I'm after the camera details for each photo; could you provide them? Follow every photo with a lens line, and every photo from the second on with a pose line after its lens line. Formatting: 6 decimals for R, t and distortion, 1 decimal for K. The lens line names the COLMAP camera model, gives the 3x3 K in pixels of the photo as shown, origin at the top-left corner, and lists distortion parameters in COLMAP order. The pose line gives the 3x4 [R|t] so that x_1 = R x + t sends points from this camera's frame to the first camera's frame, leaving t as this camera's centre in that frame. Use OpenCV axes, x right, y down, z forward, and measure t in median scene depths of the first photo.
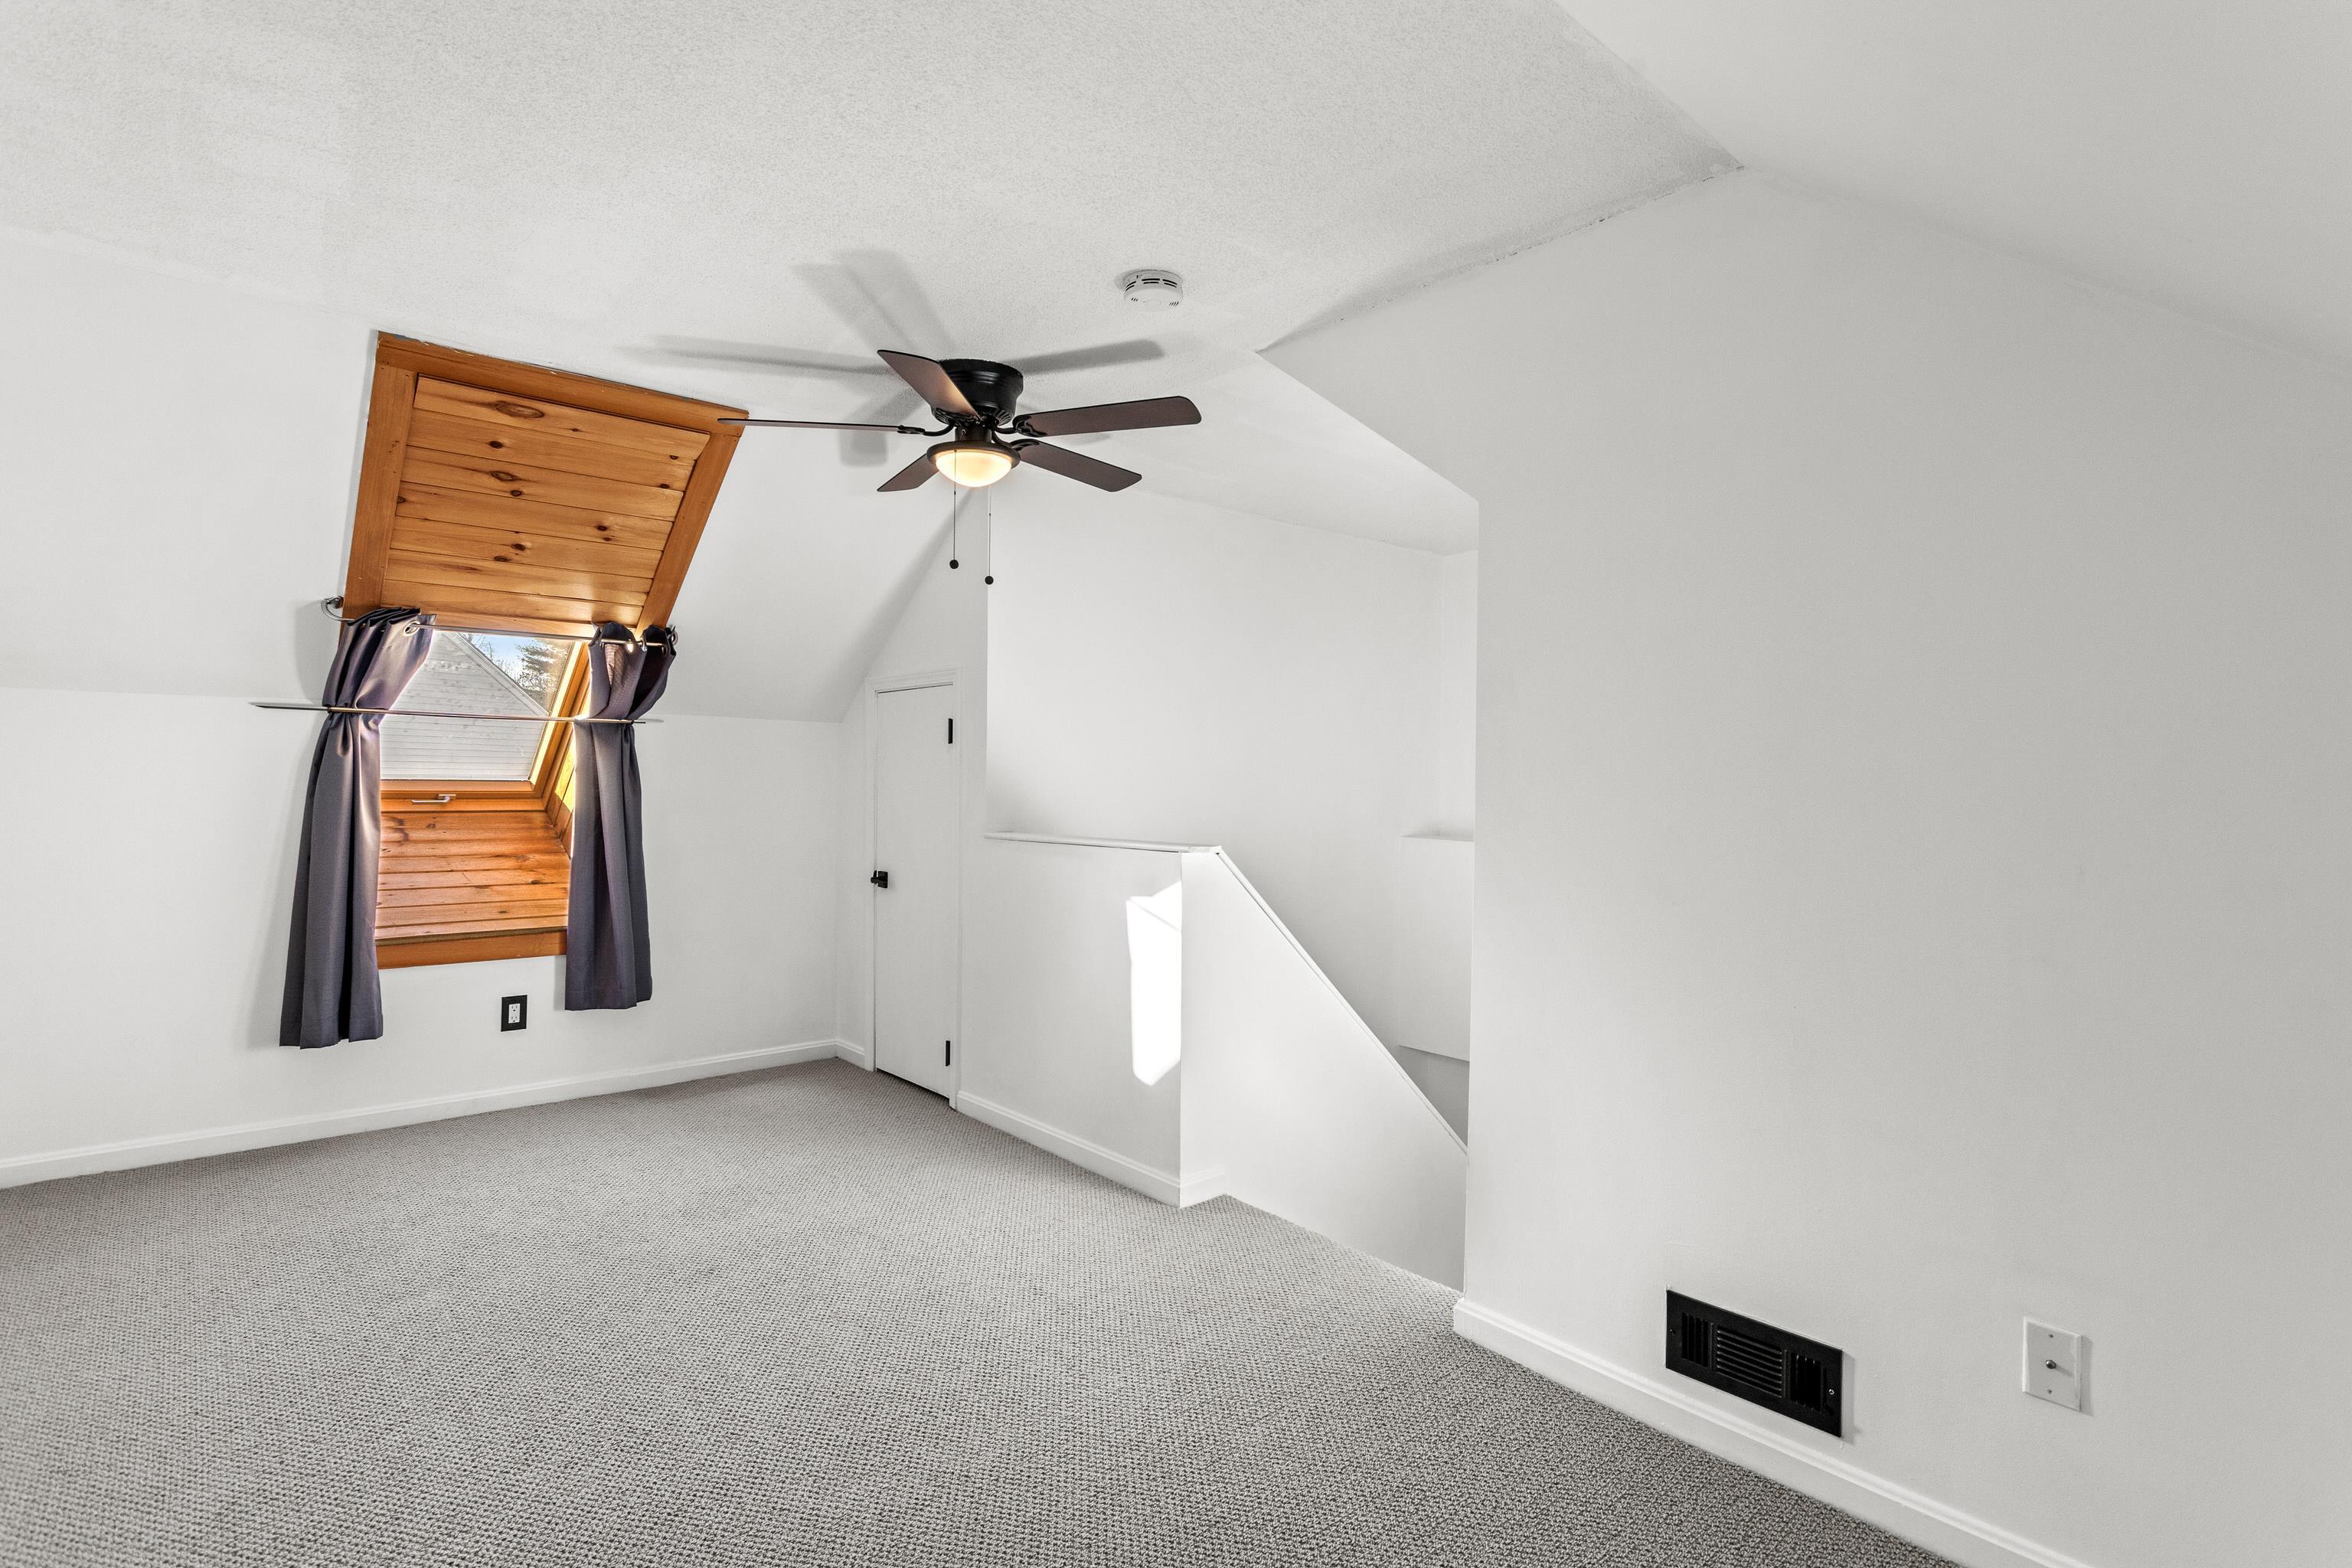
lens RADIAL K [[1119.7, 0, 1183.4], [0, 1119.7, 767.9], [0, 0, 1]] dist [-0.000576, 0.000643]
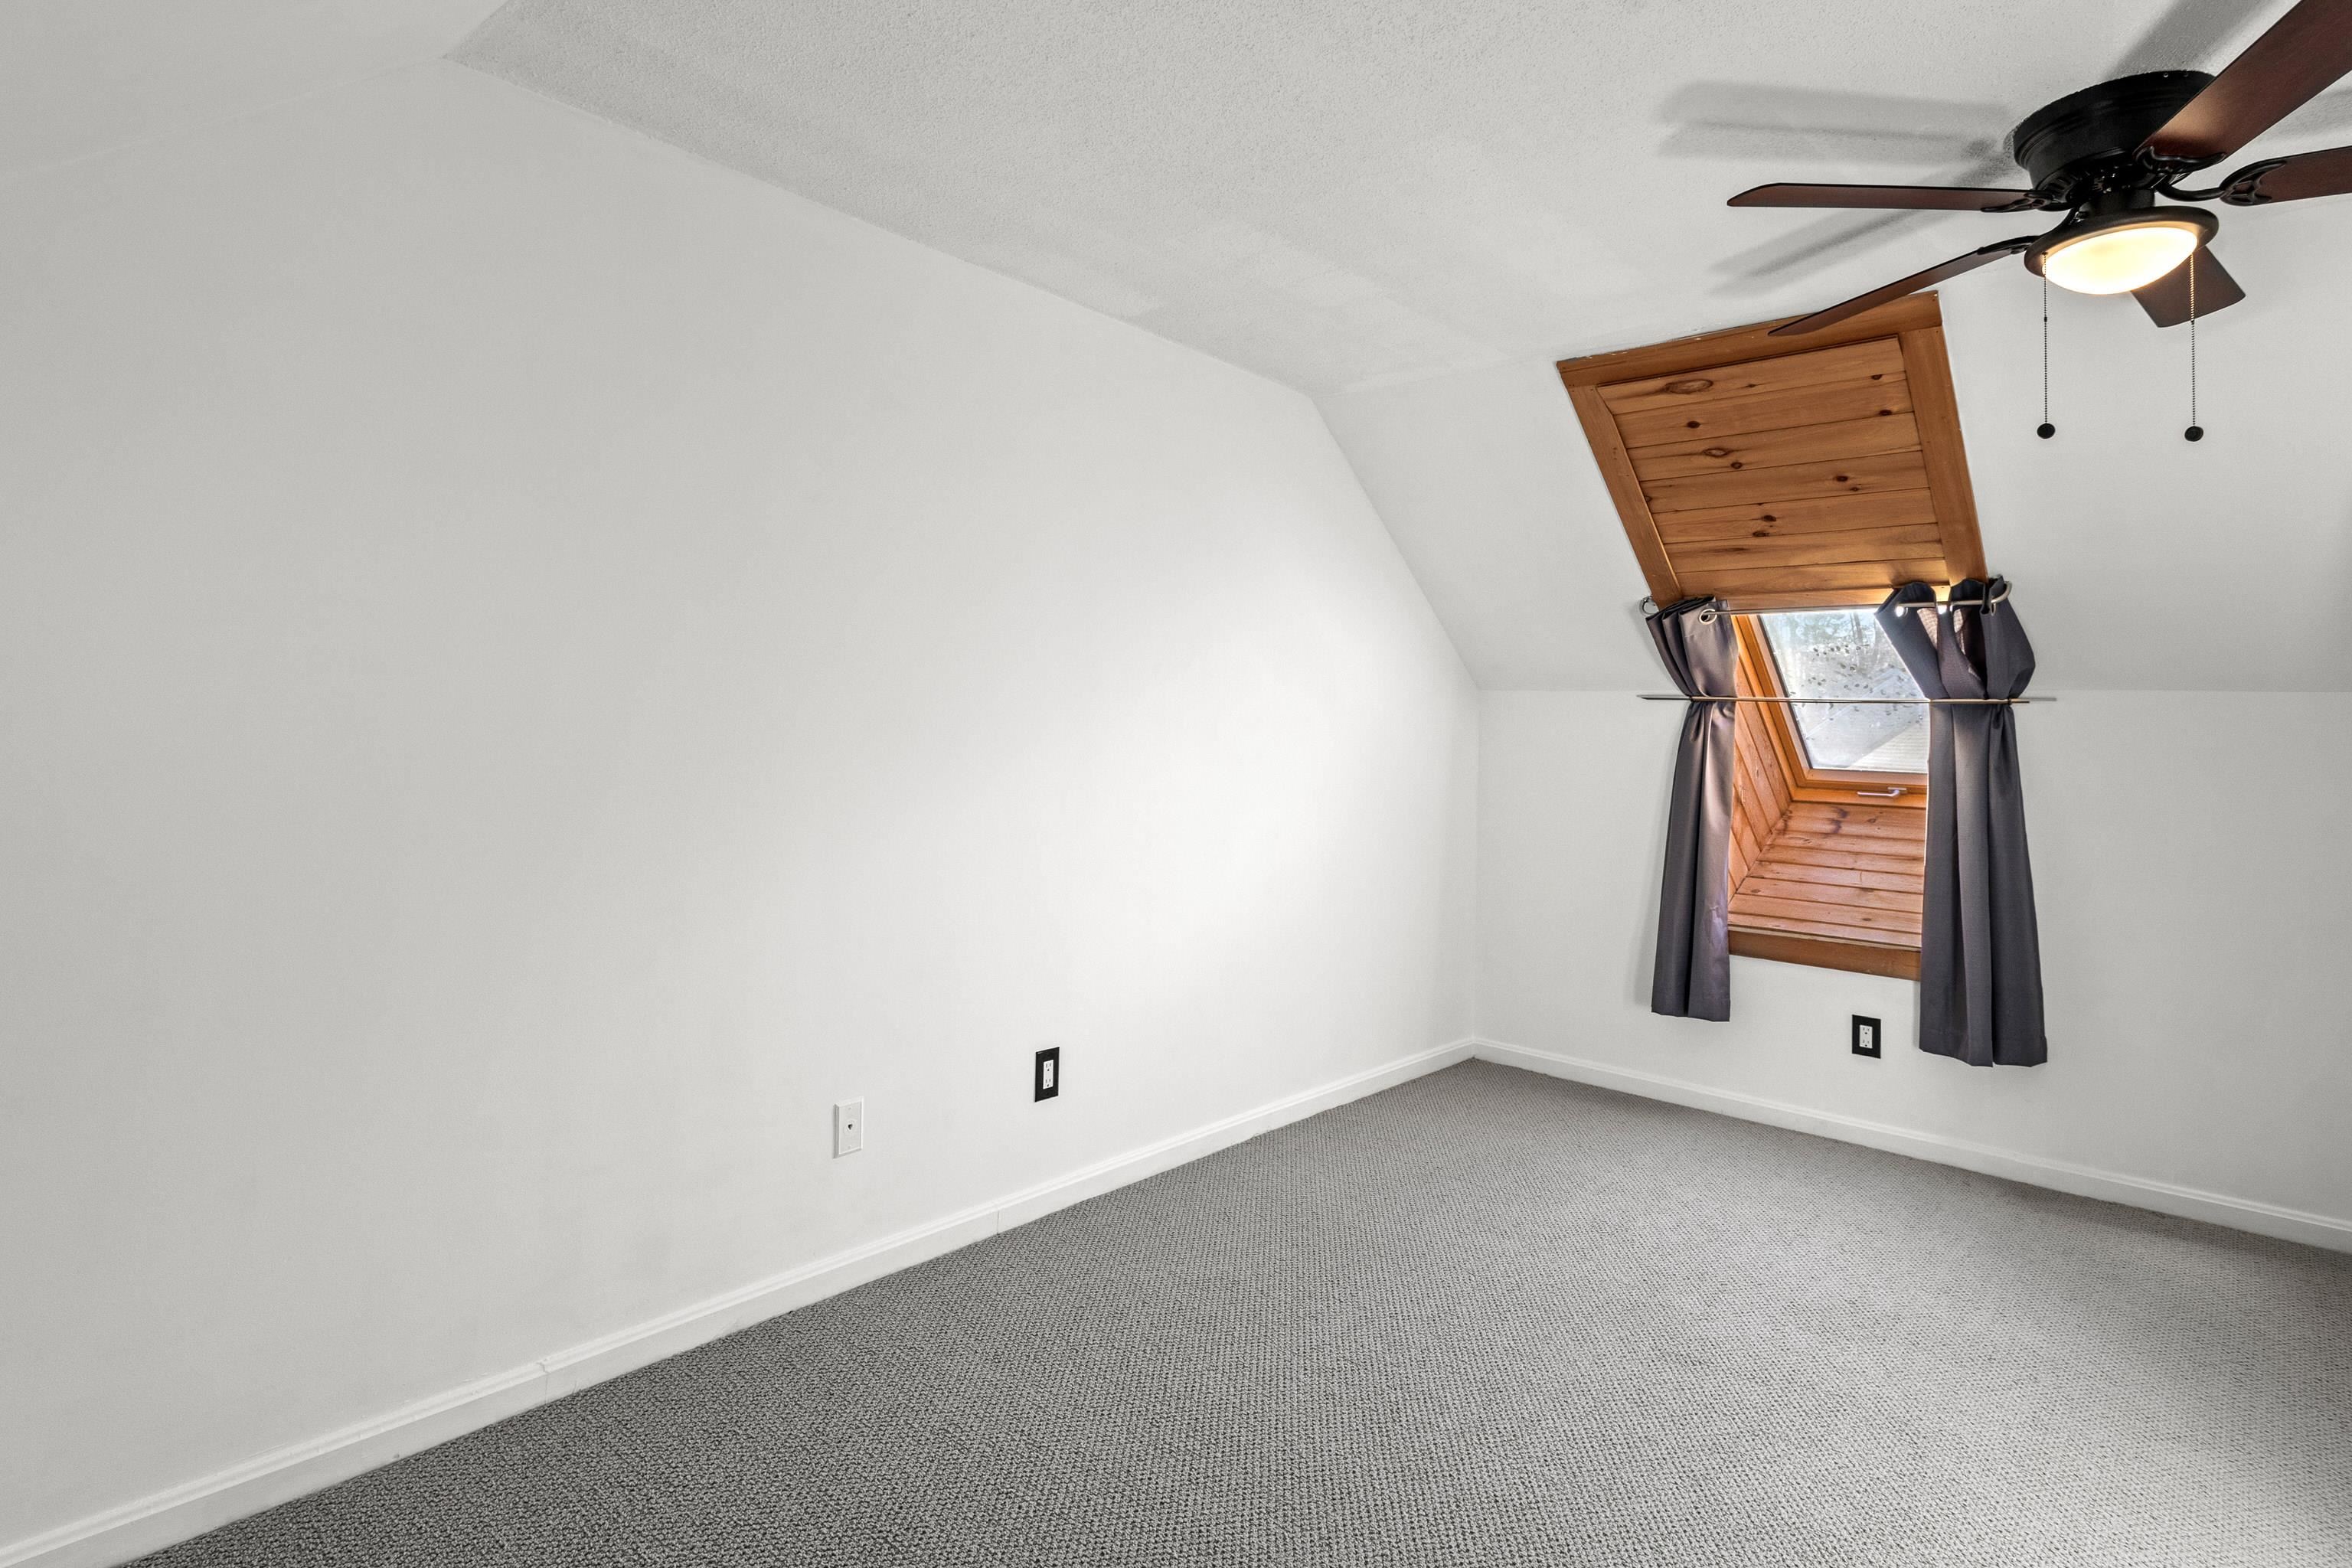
lens RADIAL K [[1228.7, 0, 1174.1], [0, 1228.7, 661.4], [0, 0, 1]] dist [-0.001214, -0.000233]
pose [[0.130558, -0.065387, -0.989282, 0.336782], [-0.023916, 0.997325, -0.069075, 0.005090], [0.991152, 0.032678, 0.128645, 0.359704]]
